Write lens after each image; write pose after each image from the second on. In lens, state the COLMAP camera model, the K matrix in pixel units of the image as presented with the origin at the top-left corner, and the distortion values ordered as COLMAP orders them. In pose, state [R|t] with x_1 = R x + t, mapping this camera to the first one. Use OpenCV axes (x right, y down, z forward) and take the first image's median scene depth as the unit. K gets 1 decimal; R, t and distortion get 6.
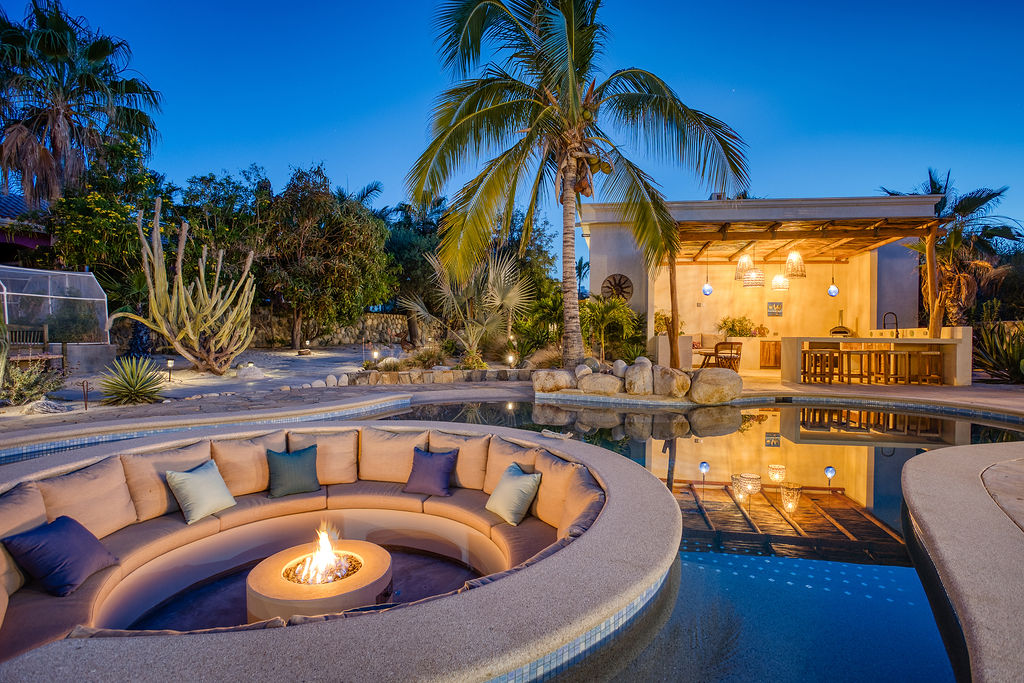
lens RADIAL K [[504.1, 0, 512.0], [0, 504.1, 341.5], [0, 0, 1]] dist [-0.078698, 0.032647]
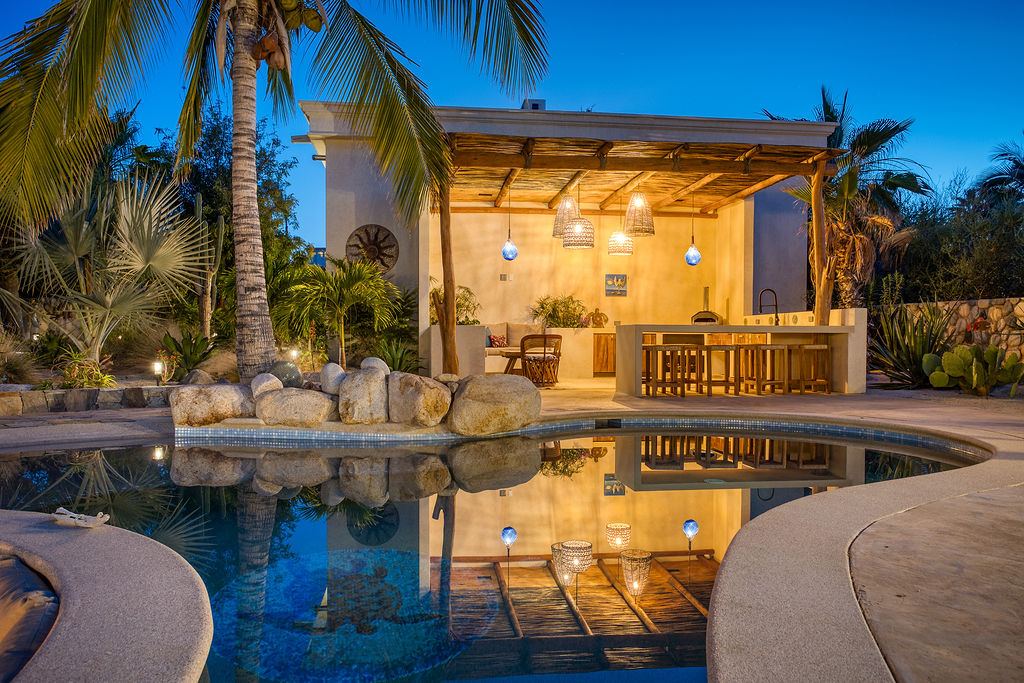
lens RADIAL K [[783.3, 0, 506.2], [0, 783.3, 364.1], [0, 0, 1]] dist [-0.053956, 0.099726]
pose [[0.950346, -0.018431, 0.310650, 0.090534], [0.010210, 0.999554, 0.028071, 0.010474], [-0.311028, -0.023505, 0.950110, 0.076978]]
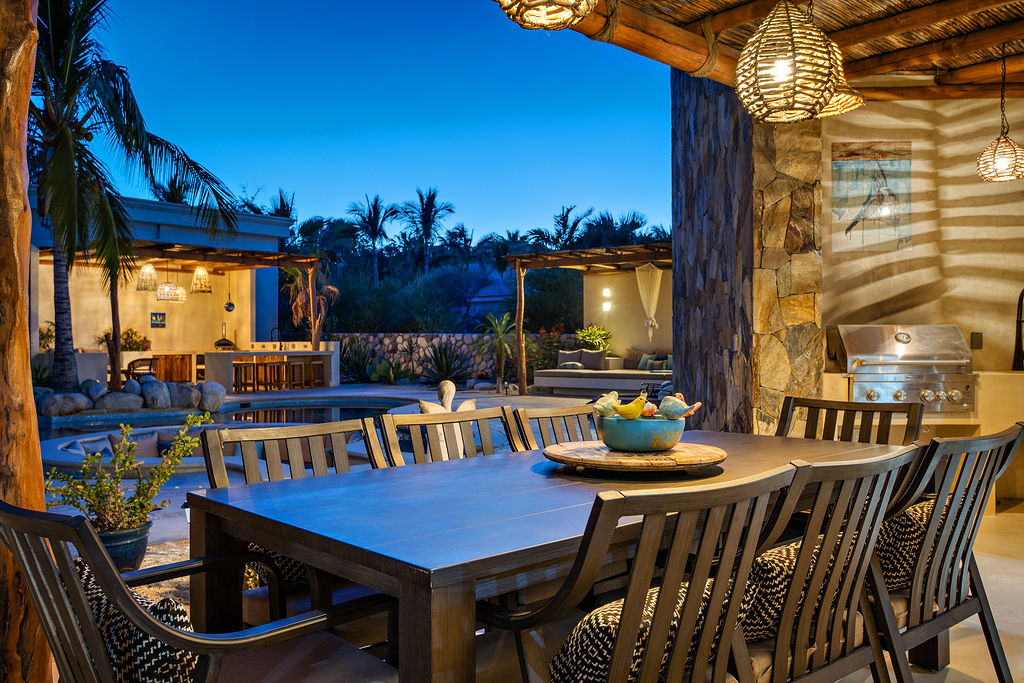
lens RADIAL K [[851.7, 0, 512.0], [0, 851.7, 341.5], [0, 0, 1]] dist [0.007151, 0.002450]
pose [[0.458390, -0.012878, 0.888658, -0.733828], [0.018220, 0.999821, 0.005091, -0.027498], [-0.888564, 0.013858, 0.458543, -0.400118]]
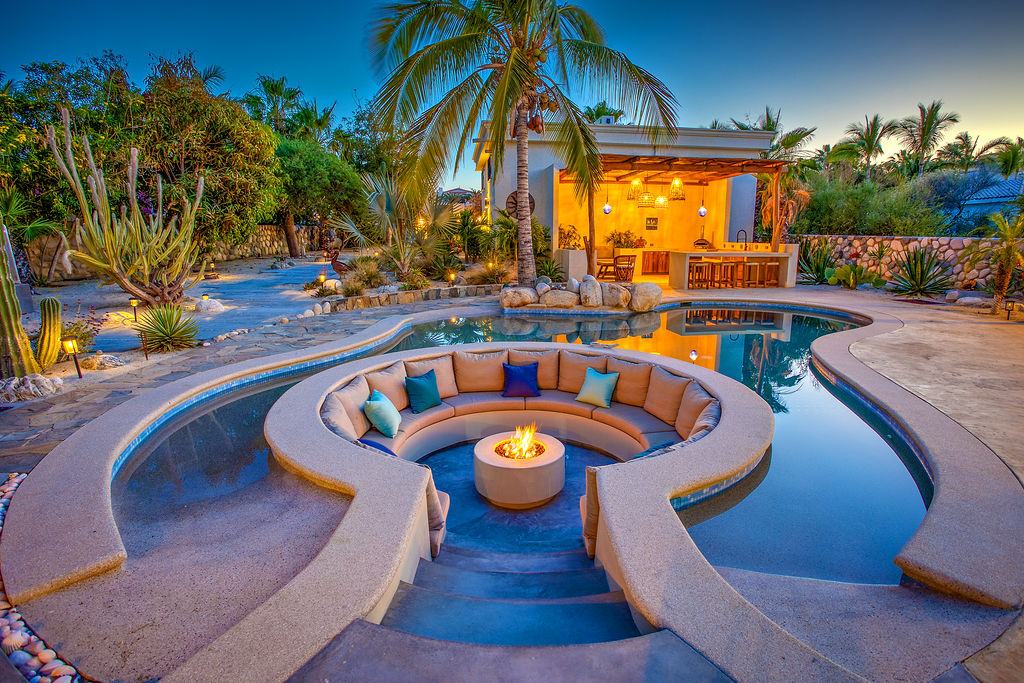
lens RADIAL K [[513.2, 0, 514.0], [0, 513.2, 337.7], [0, 0, 1]] dist [-0.071609, 0.029690]
pose [[0.948376, -0.074682, 0.308230, -0.222568], [0.015907, 0.981857, 0.188954, -0.041771], [-0.316749, -0.174296, 0.932358, -0.099129]]
